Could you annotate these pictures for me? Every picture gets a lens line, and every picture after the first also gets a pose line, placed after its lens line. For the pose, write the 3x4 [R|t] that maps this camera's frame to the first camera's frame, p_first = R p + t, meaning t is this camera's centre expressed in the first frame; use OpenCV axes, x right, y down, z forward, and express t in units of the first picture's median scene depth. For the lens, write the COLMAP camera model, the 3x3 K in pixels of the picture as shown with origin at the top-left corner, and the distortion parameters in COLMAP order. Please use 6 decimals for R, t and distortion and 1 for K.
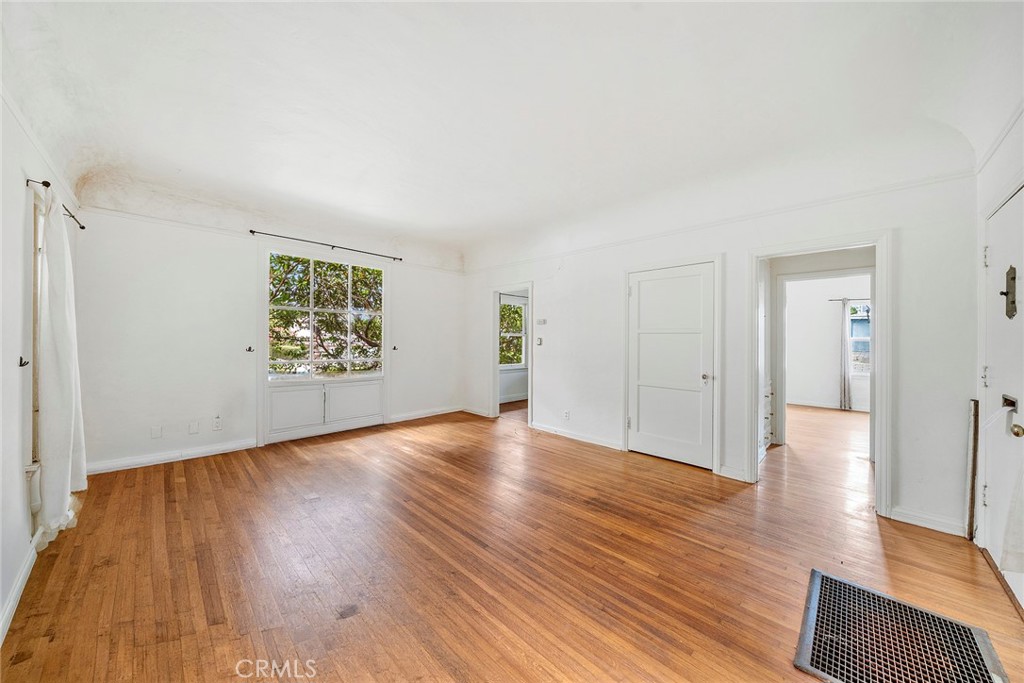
lens RADIAL K [[351.5, 0, 510.2], [0, 351.5, 338.0], [0, 0, 1]] dist [-0.001432, -0.000089]
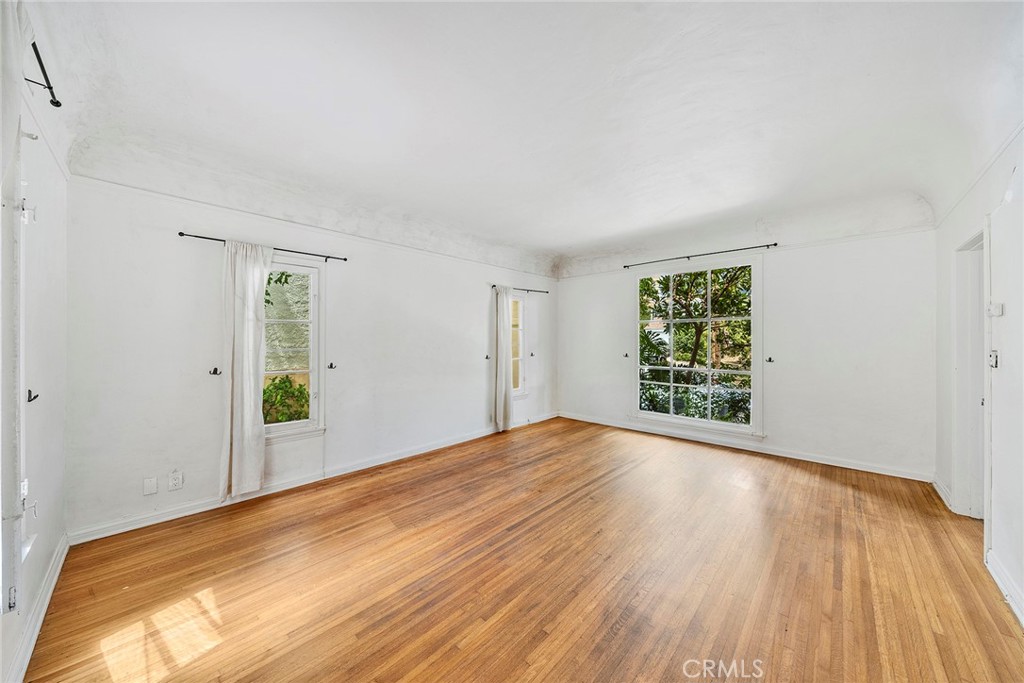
lens RADIAL K [[351.5, 0, 510.2], [0, 351.5, 338.0], [0, 0, 1]] dist [-0.001432, -0.000089]
pose [[0.023407, -0.011066, -0.999665, 1.286301], [0.008568, 0.999904, -0.010868, -0.045054], [0.999689, -0.008311, 0.023500, 1.130892]]
